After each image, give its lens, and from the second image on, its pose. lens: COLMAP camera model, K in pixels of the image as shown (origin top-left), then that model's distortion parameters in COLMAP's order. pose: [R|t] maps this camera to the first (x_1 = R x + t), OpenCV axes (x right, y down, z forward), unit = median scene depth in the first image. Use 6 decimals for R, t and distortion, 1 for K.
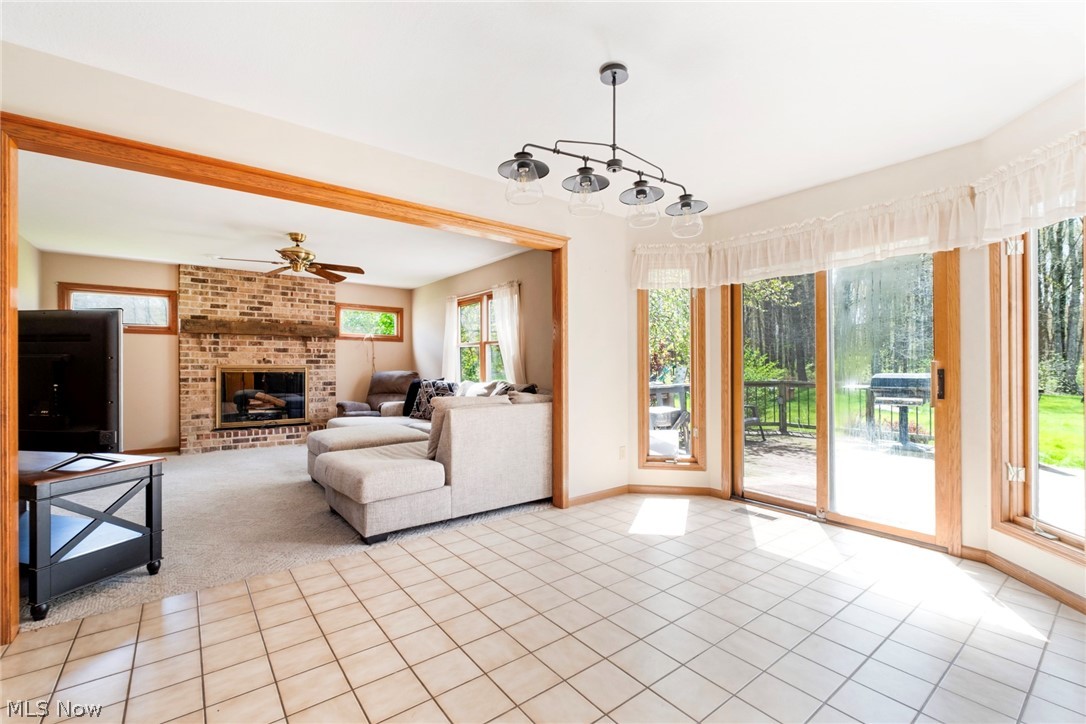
lens RADIAL K [[467.3, 0, 535.2], [0, 467.3, 364.6], [0, 0, 1]] dist [0.000896, 0.000006]
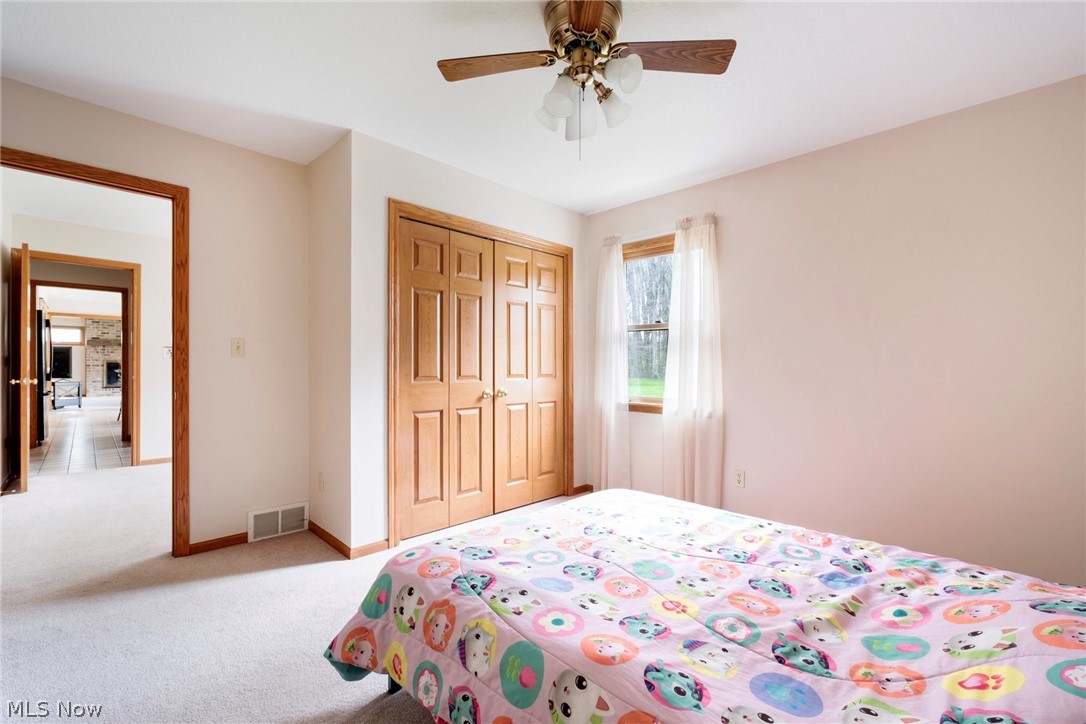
lens RADIAL K [[467.3, 0, 536.8], [0, 467.3, 361.4], [0, 0, 1]] dist [0.000896, 0.000006]
pose [[0.992848, 0.003314, 0.119337, 1.153752], [-0.003457, 0.999994, 0.000983, 0.002950], [-0.119333, -0.001389, 0.992853, -1.532398]]
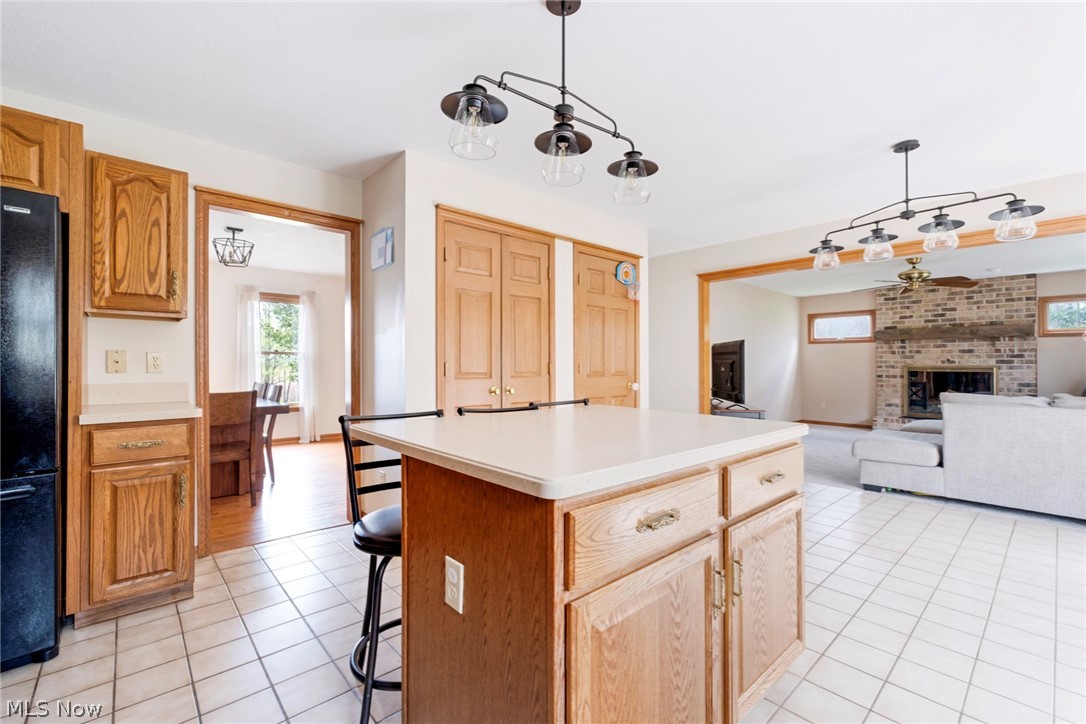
lens RADIAL K [[467.3, 0, 546.9], [0, 467.3, 366.6], [0, 0, 1]] dist [0.000896, 0.000006]
pose [[0.081129, 0.004591, -0.996693, 0.483410], [-0.000371, 0.999989, 0.004576, 0.000253], [0.996704, -0.000001, 0.081130, -0.044326]]
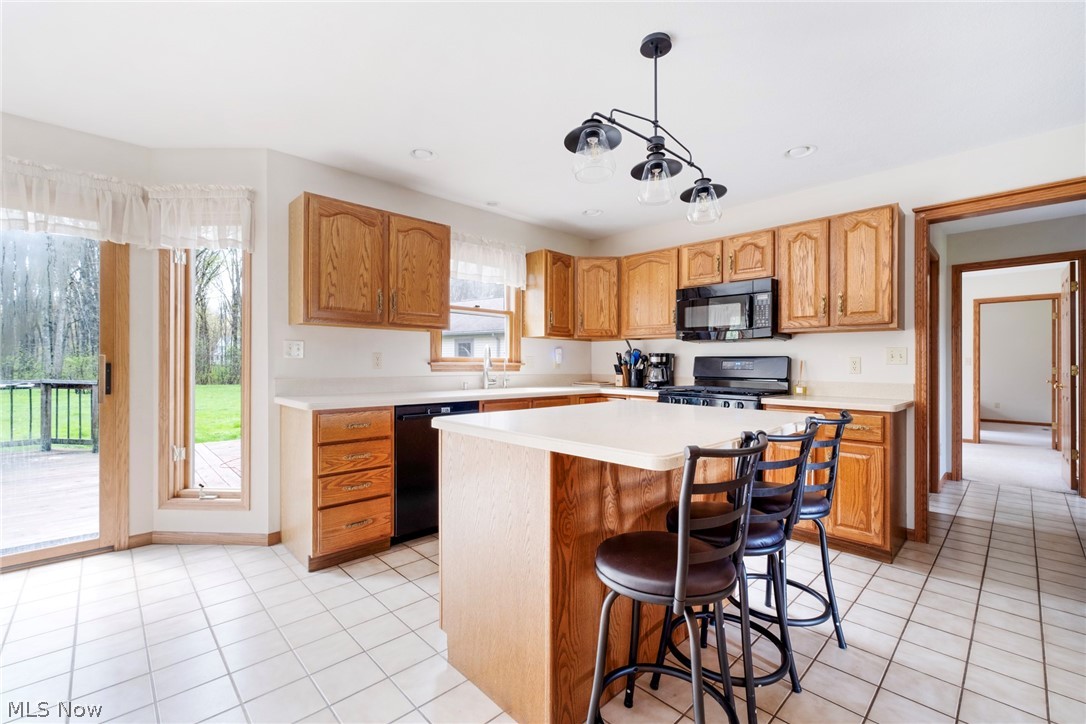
lens RADIAL K [[467.3, 0, 542.3], [0, 467.3, 358.6], [0, 0, 1]] dist [0.000896, 0.000006]
pose [[-0.130256, 0.007194, 0.991454, -0.090739], [-0.010649, 0.999906, -0.008655, -0.000559], [-0.991423, -0.011686, -0.130167, 0.101972]]
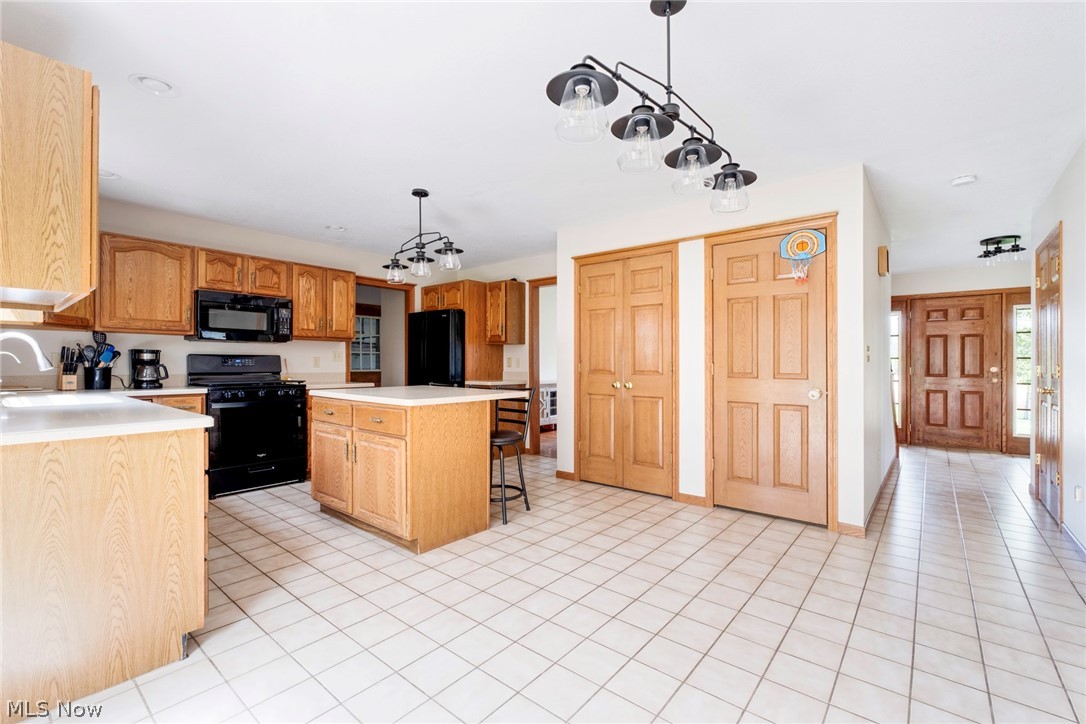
lens RADIAL K [[467.3, 0, 534.7], [0, 467.3, 353.9], [0, 0, 1]] dist [0.000896, 0.000006]
pose [[-0.976163, -0.011359, -0.216740, 0.196709], [-0.006544, 0.999716, -0.022919, 0.000794], [0.216939, -0.020954, -0.975960, 0.585995]]
